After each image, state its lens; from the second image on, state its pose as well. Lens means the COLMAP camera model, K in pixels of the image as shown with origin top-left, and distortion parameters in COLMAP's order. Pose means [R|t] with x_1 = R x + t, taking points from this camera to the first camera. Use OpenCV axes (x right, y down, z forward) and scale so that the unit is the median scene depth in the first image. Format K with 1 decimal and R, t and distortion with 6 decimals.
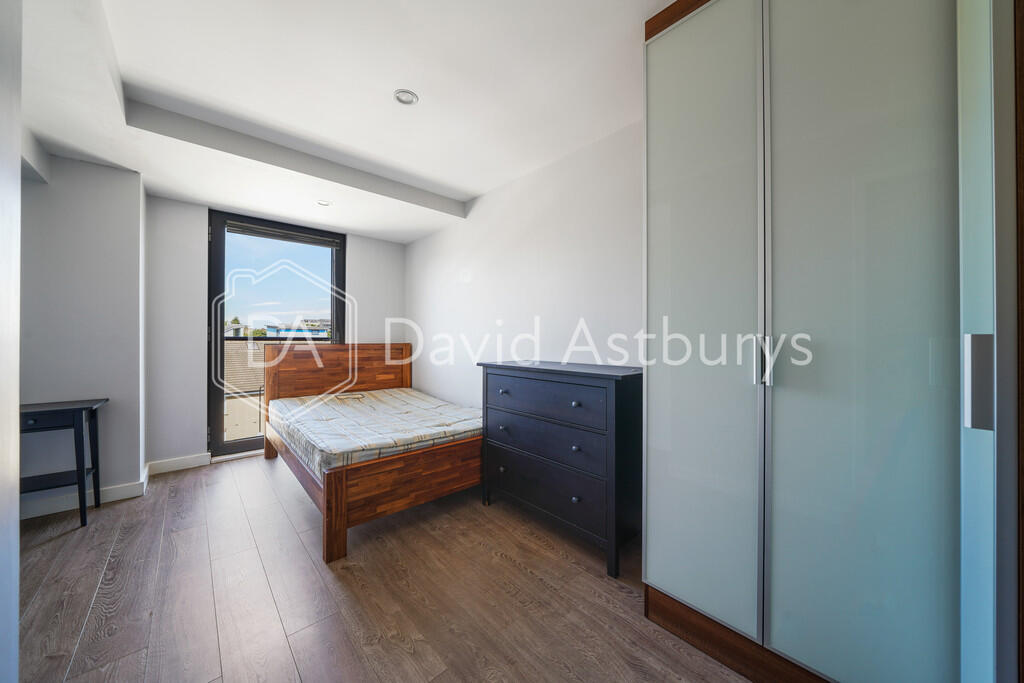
lens RADIAL K [[351.4, 0, 512.0], [0, 351.4, 341.5], [0, 0, 1]] dist [-0.001239, -0.000073]
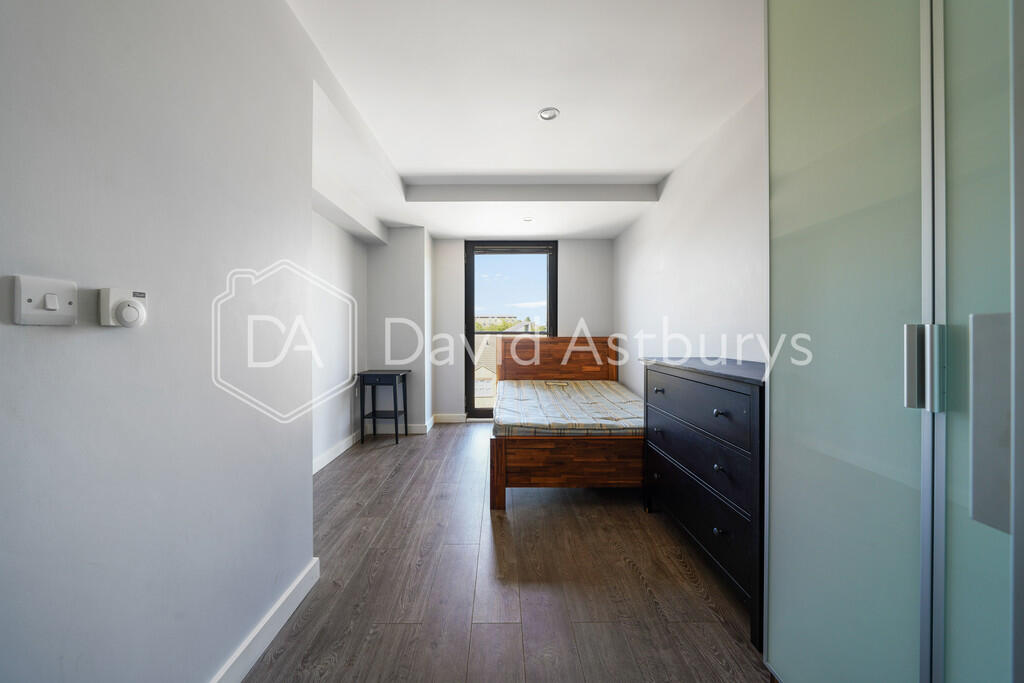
lens RADIAL K [[358.1, 0, 510.0], [0, 358.1, 336.5], [0, 0, 1]] dist [0.000671, 0.000064]
pose [[0.749854, 0.001908, -0.661601, 0.308734], [-0.000266, 0.999997, 0.002581, 0.002502], [0.661604, -0.001759, 0.749852, 0.061553]]
